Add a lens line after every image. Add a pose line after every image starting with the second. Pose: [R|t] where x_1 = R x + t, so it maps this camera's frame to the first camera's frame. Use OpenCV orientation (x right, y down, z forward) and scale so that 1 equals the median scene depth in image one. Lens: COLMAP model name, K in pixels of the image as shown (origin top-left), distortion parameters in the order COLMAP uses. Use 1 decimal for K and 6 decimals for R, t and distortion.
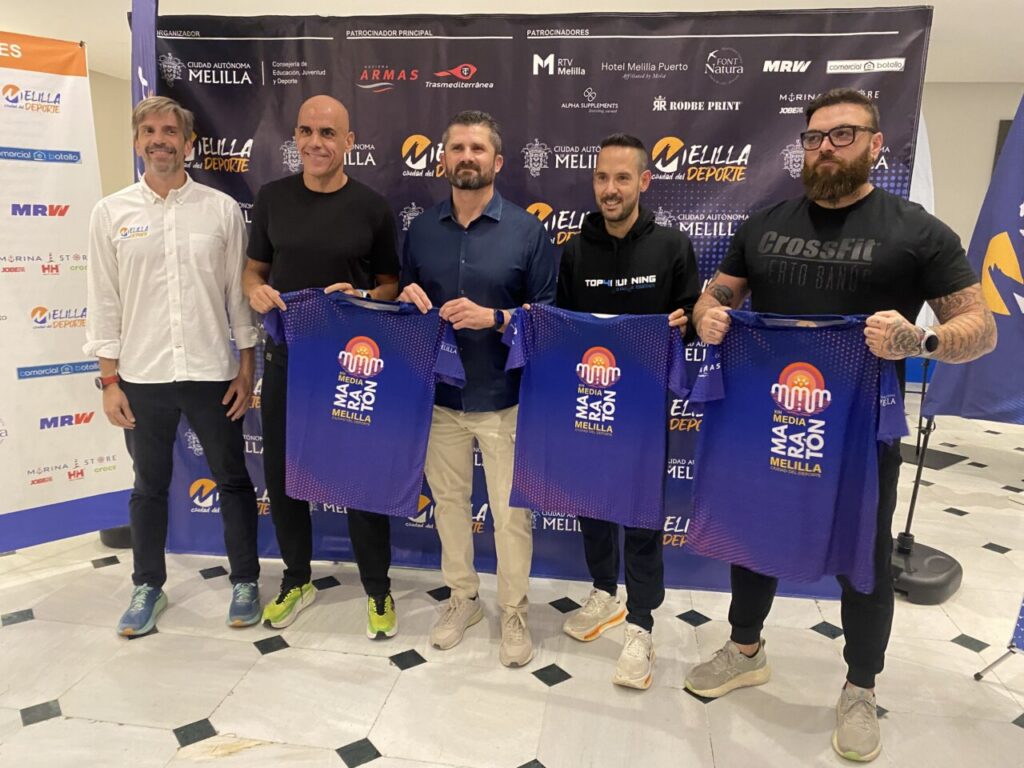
lens RADIAL K [[772.9, 0, 510.0], [0, 772.9, 394.1], [0, 0, 1]] dist [0.000704, -0.002748]
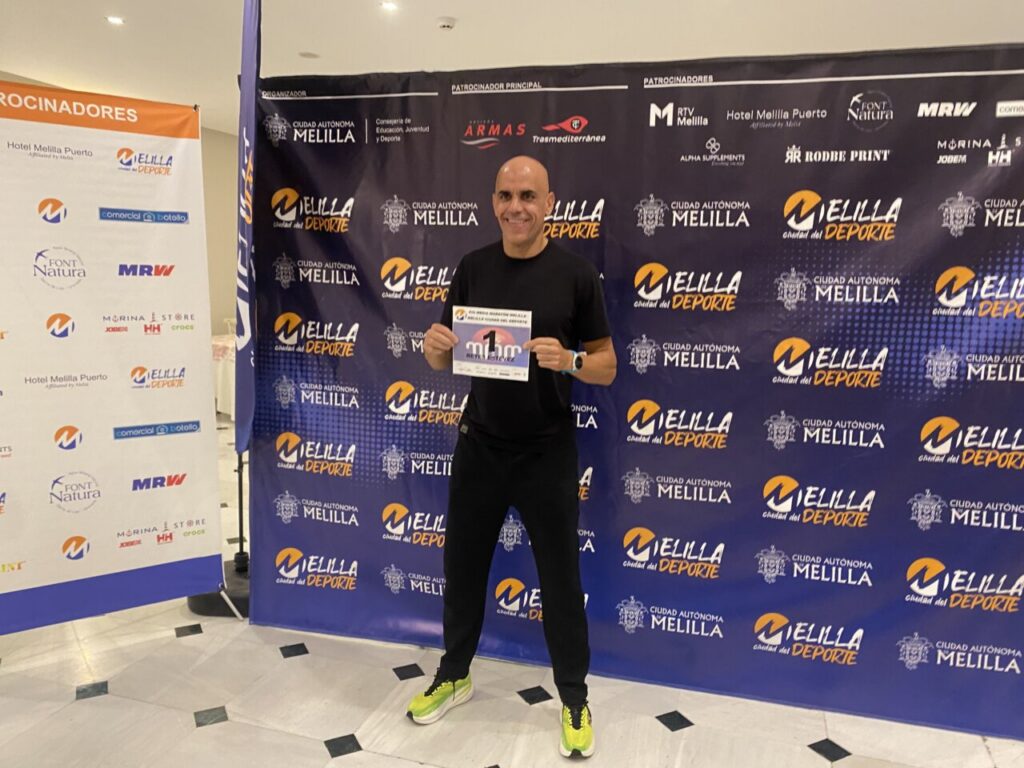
lens RADIAL K [[772.9, 0, 516.4], [0, 772.9, 388.0], [0, 0, 1]] dist [0.000704, -0.002748]
pose [[0.990129, 0.022898, -0.138273, 0.007264], [-0.032630, 0.997115, -0.068532, -0.035375], [0.136305, 0.072367, 0.988020, 0.094650]]
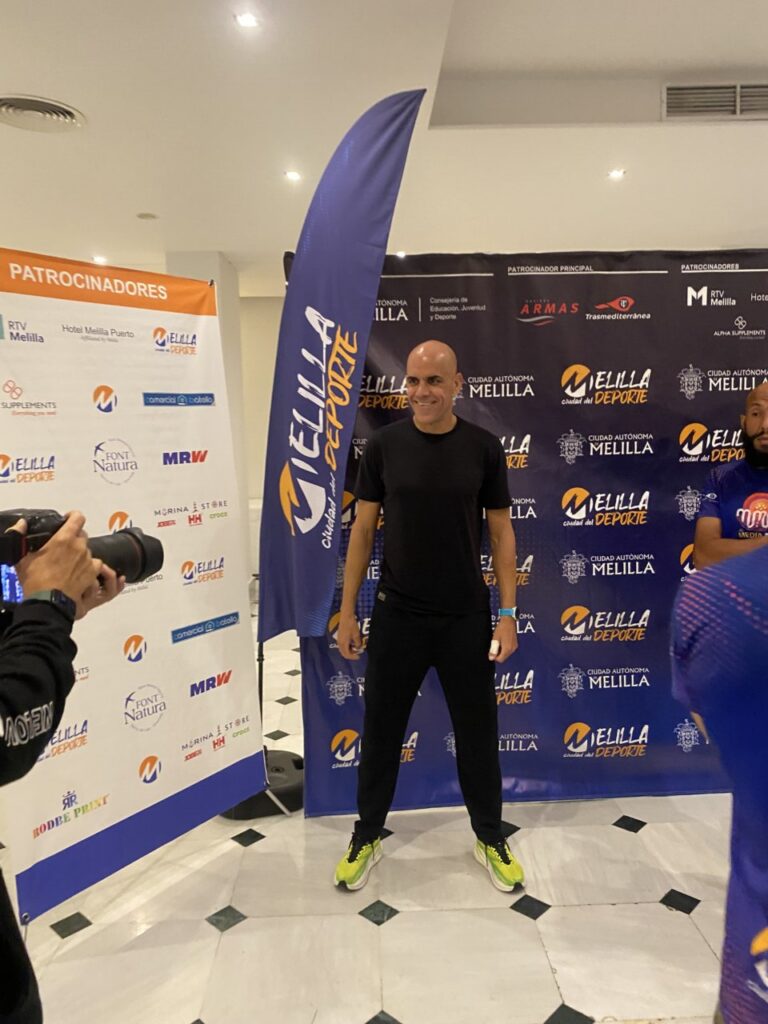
lens RADIAL K [[772.9, 0, 387.9], [0, 772.9, 511.6], [0, 0, 1]] dist [0.000704, -0.002748]
pose [[0.983008, -0.068665, 0.170237, -0.556010], [0.084756, 0.992408, -0.089124, -0.073618], [-0.162825, 0.102038, 0.981364, 0.059889]]
